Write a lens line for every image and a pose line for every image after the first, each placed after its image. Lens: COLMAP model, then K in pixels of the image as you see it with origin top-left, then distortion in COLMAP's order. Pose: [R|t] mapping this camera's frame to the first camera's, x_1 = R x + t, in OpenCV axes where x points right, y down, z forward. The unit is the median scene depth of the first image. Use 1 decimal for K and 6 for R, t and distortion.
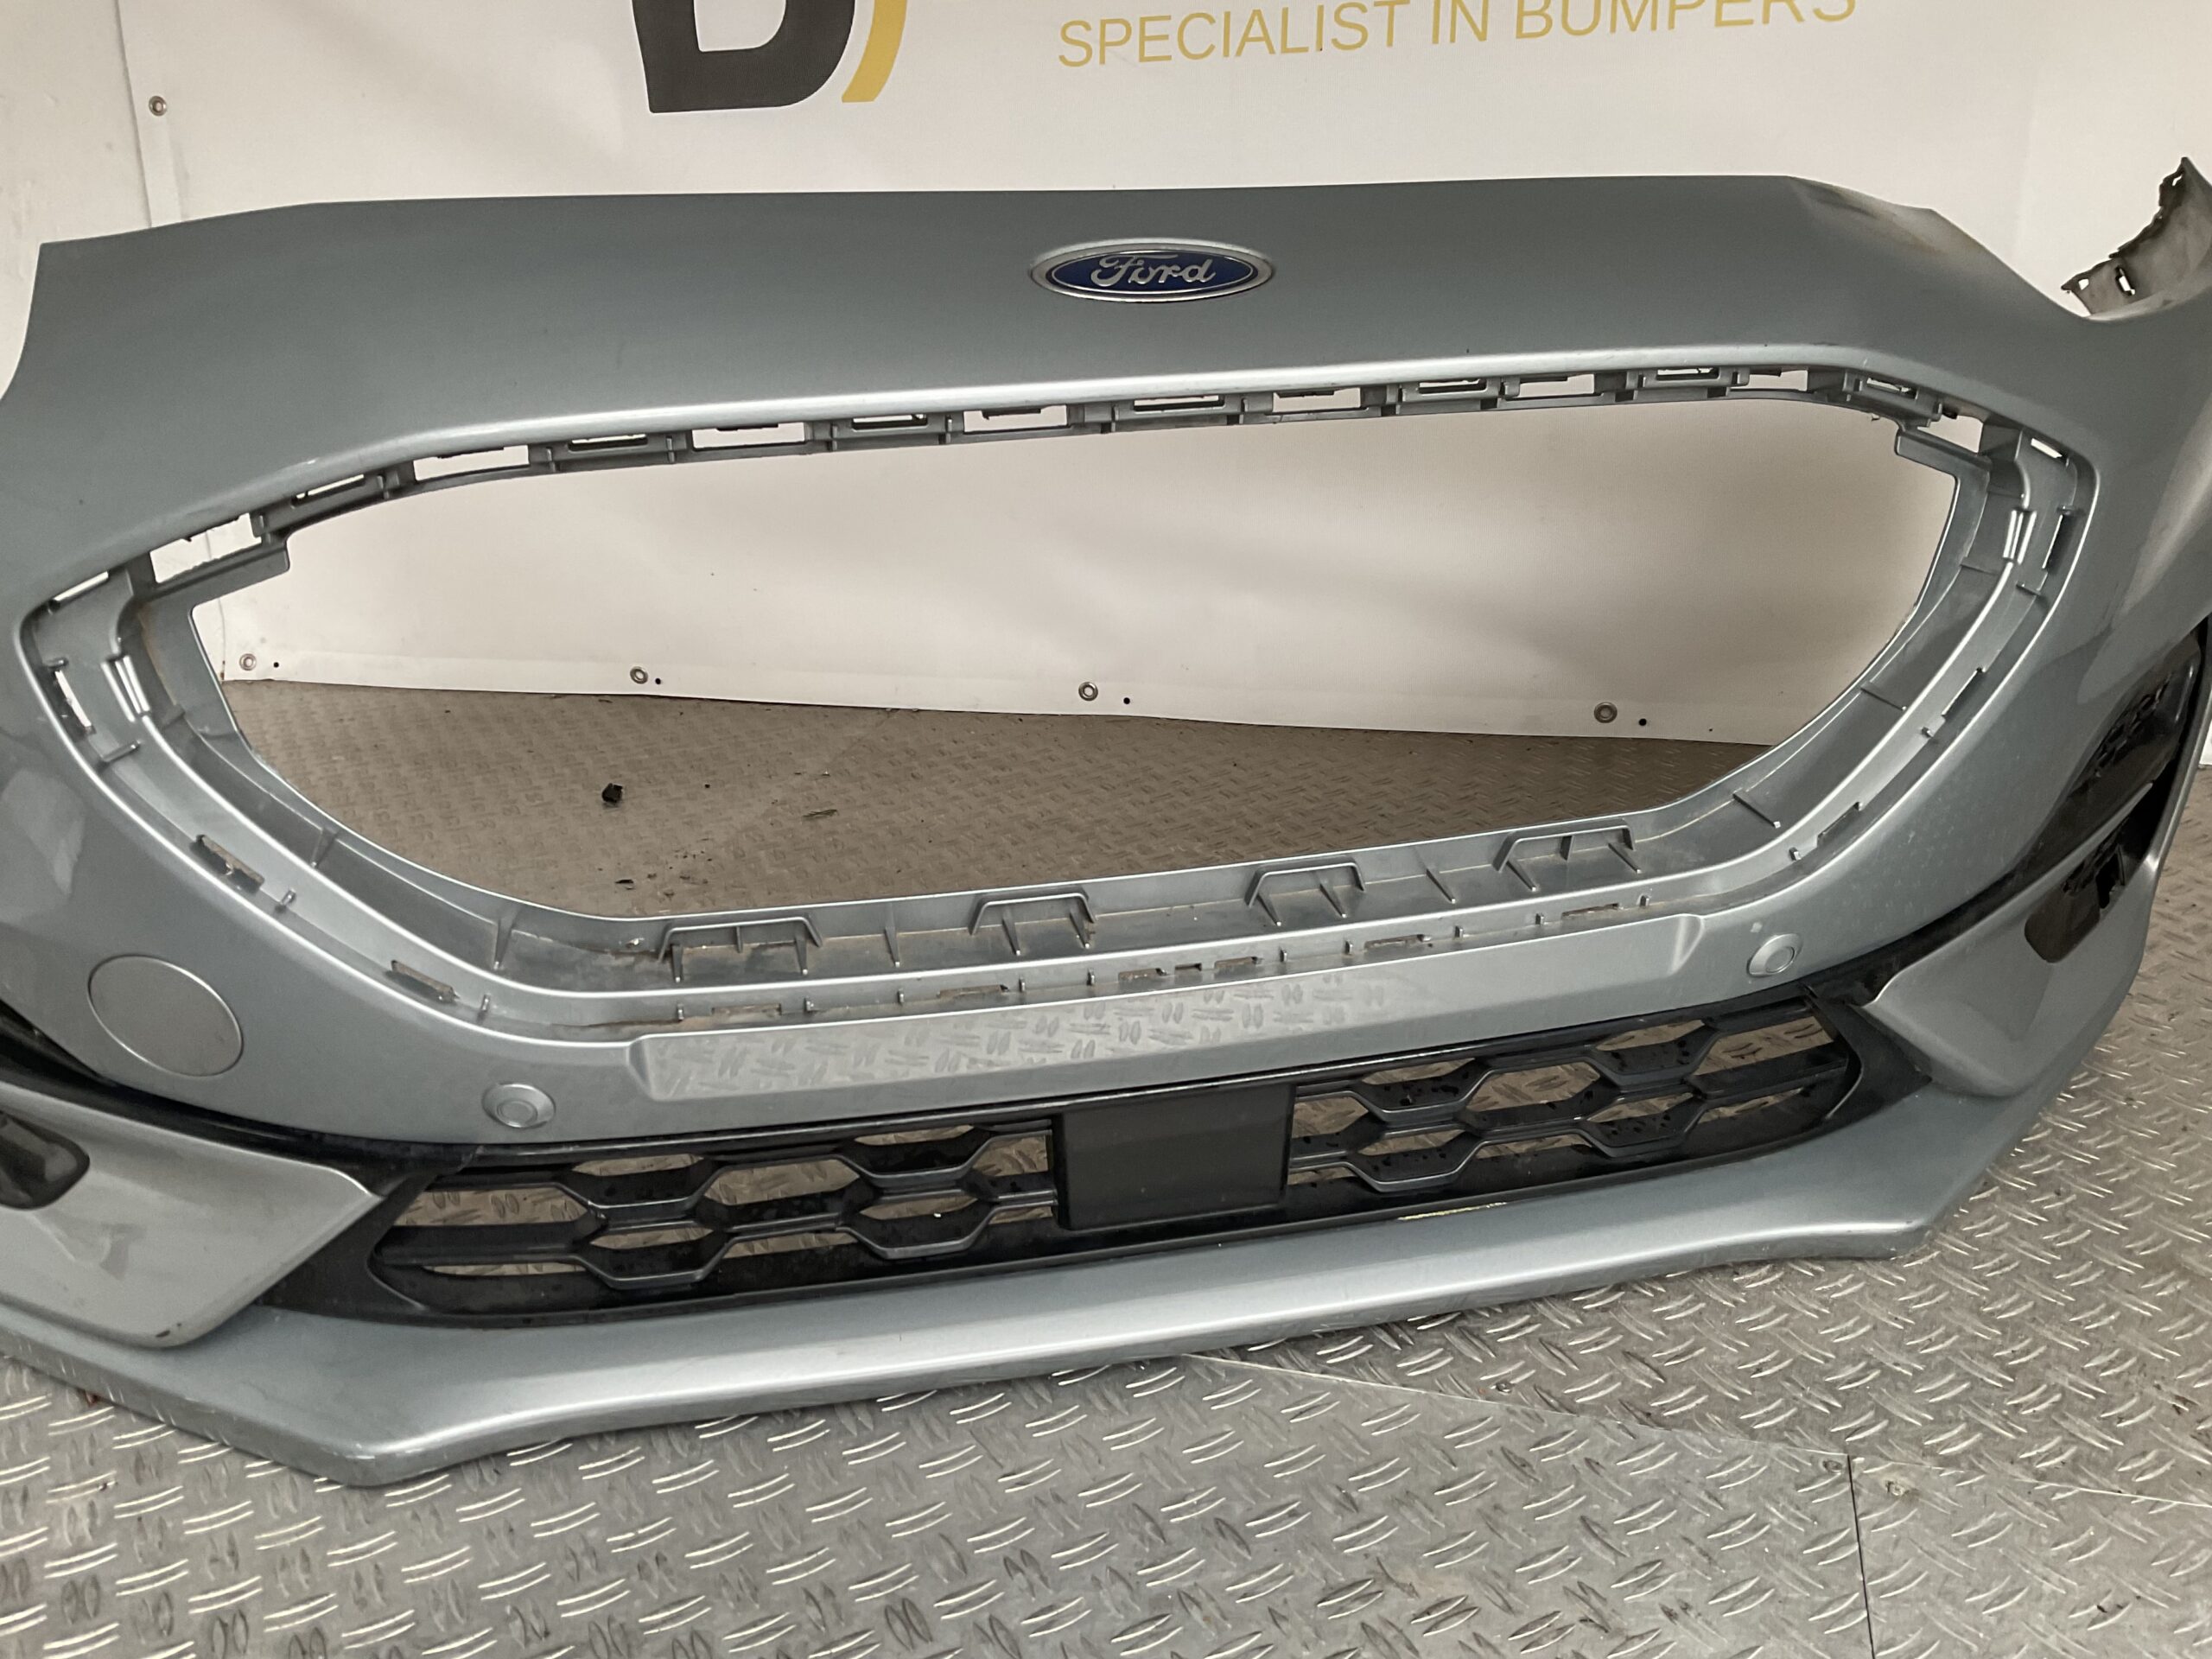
lens RADIAL K [[1808.9, 0, 1102.7], [0, 1808.9, 831.5], [0, 0, 1]] dist [0.070149, -0.113676]
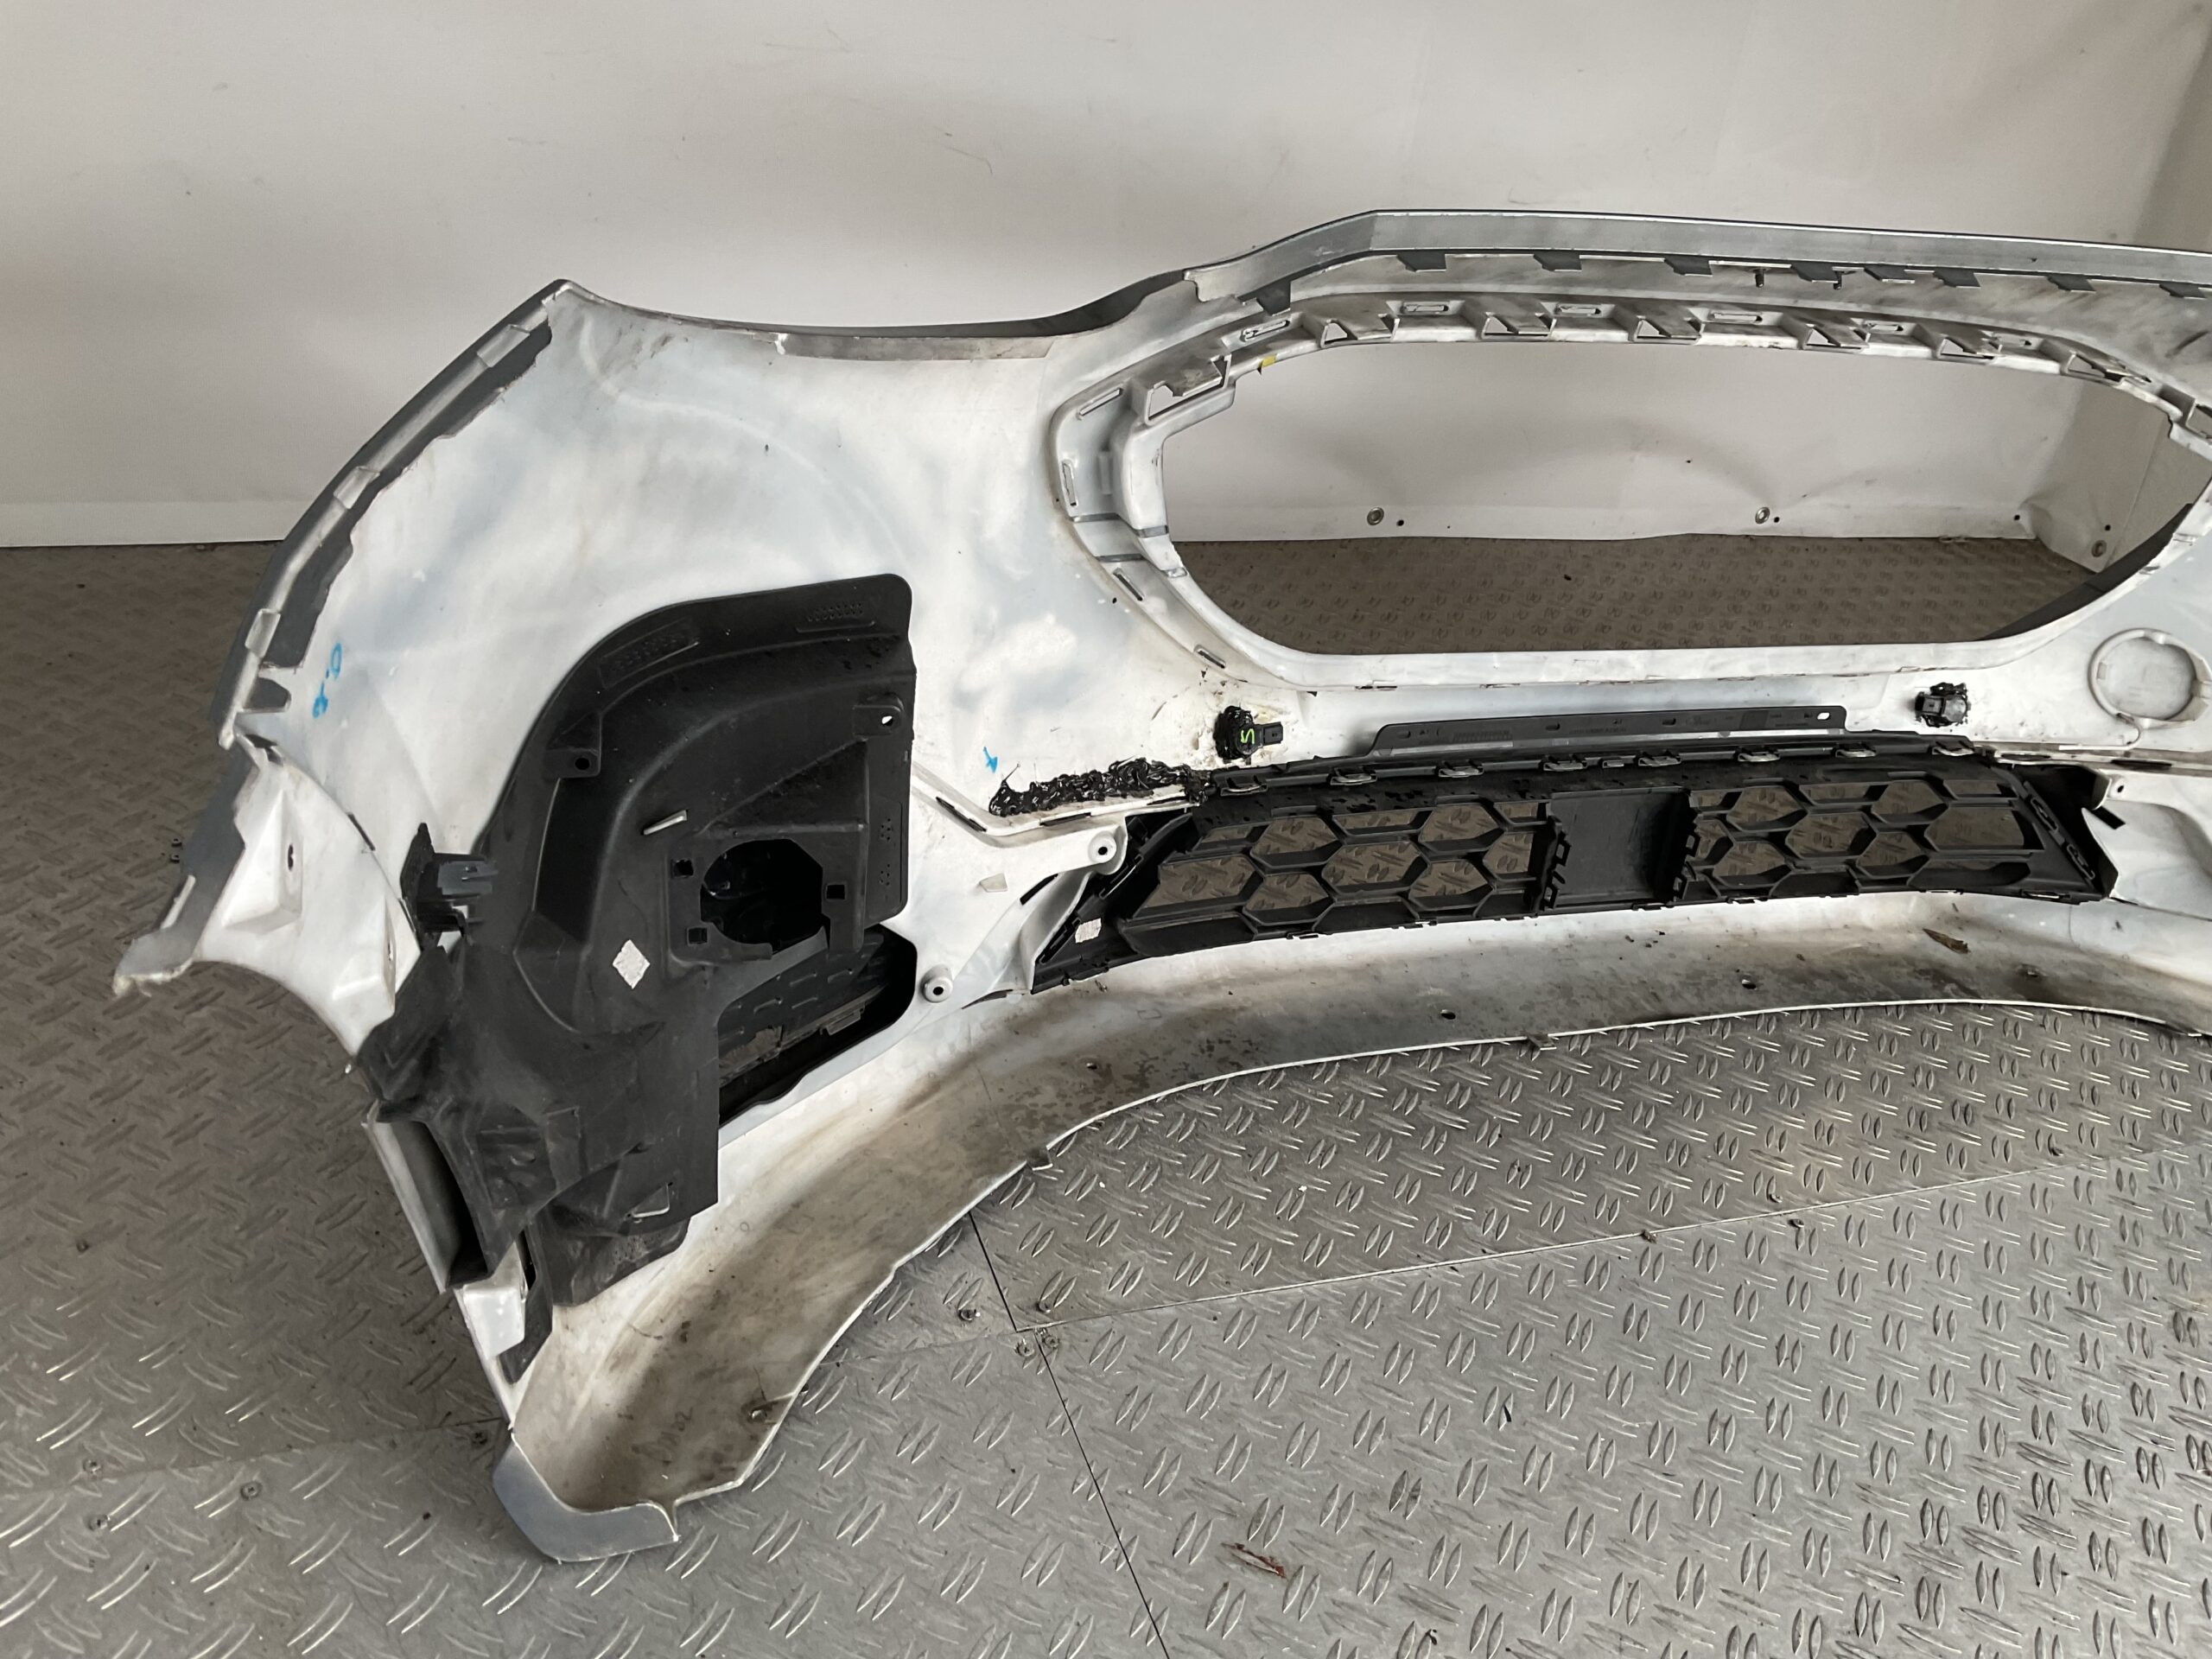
lens RADIAL K [[1808.9, 0, 1118.3], [0, 1808.9, 843.5], [0, 0, 1]] dist [0.070149, -0.113676]
pose [[0.794610, -0.173021, 0.581944, -1.170127], [0.039978, 0.971363, 0.234213, -0.294525], [-0.605803, -0.162843, 0.778771, 0.392899]]
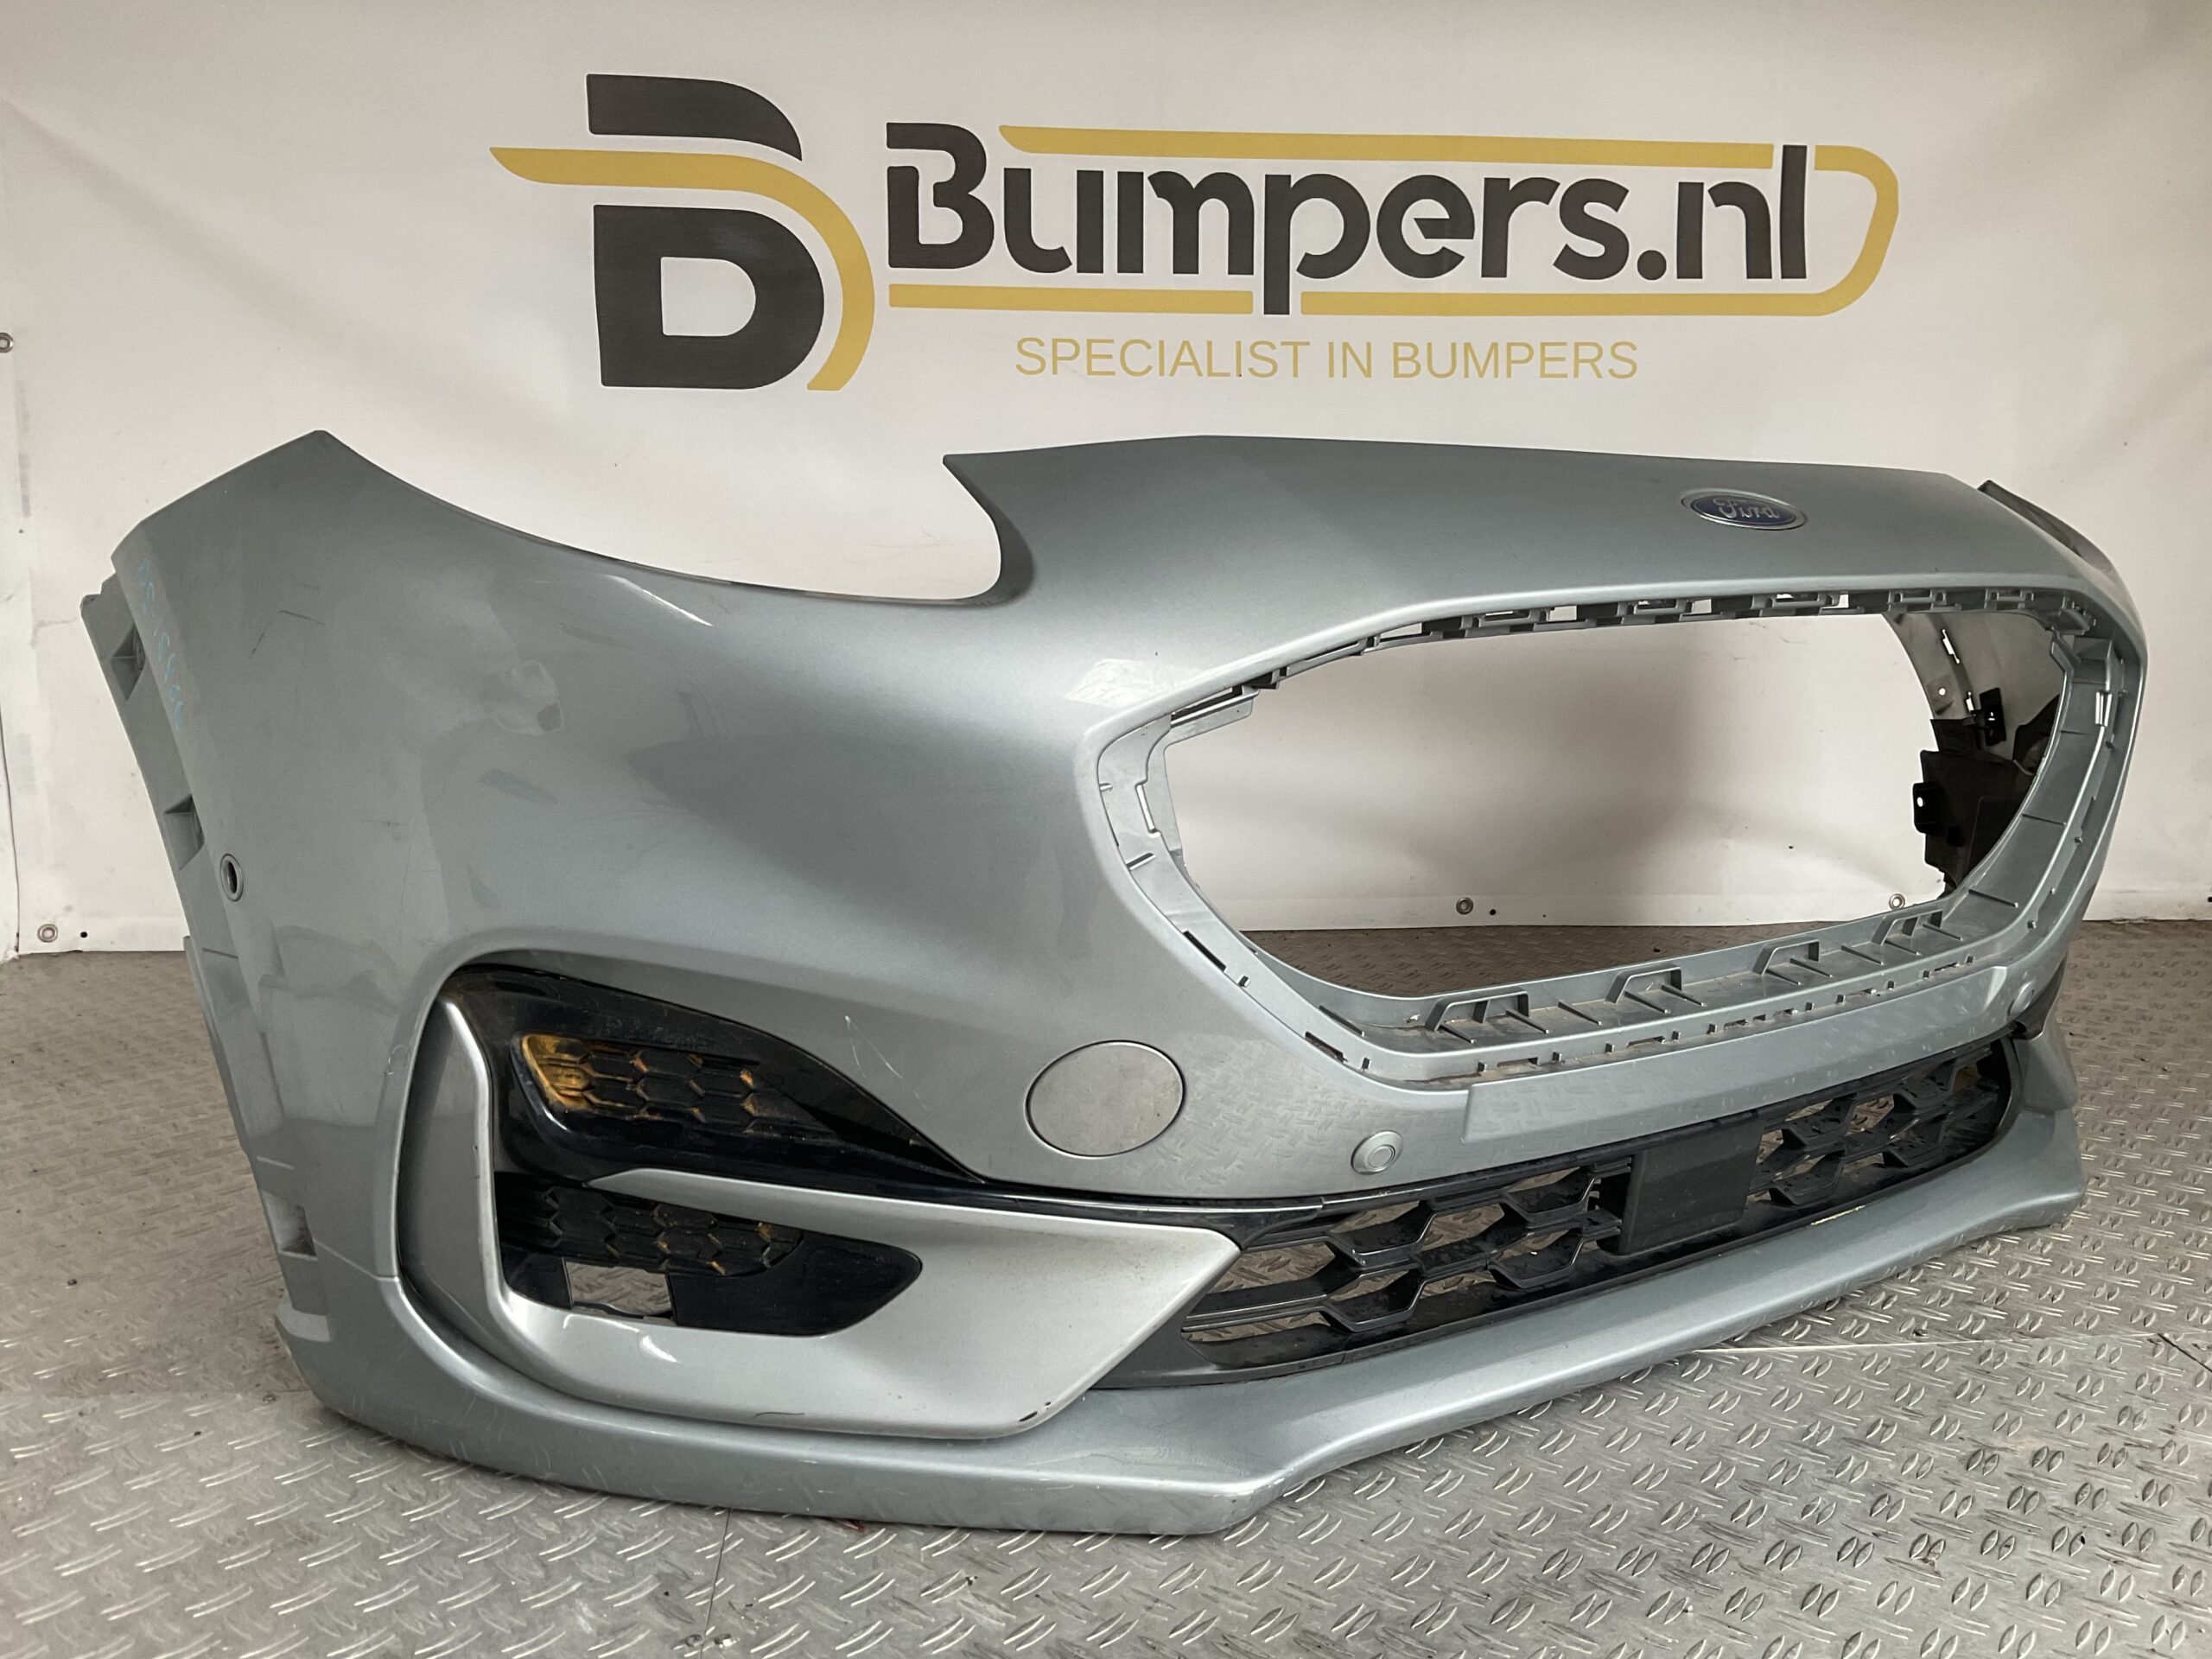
lens RADIAL K [[1808.9, 0, 1096.2], [0, 1808.9, 839.5], [0, 0, 1]] dist [0.070149, -0.113676]
pose [[0.927369, -0.024962, 0.373313, -0.856636], [0.084553, 0.985942, -0.144117, 0.093511], [-0.364468, 0.165214, 0.916443, -0.063893]]
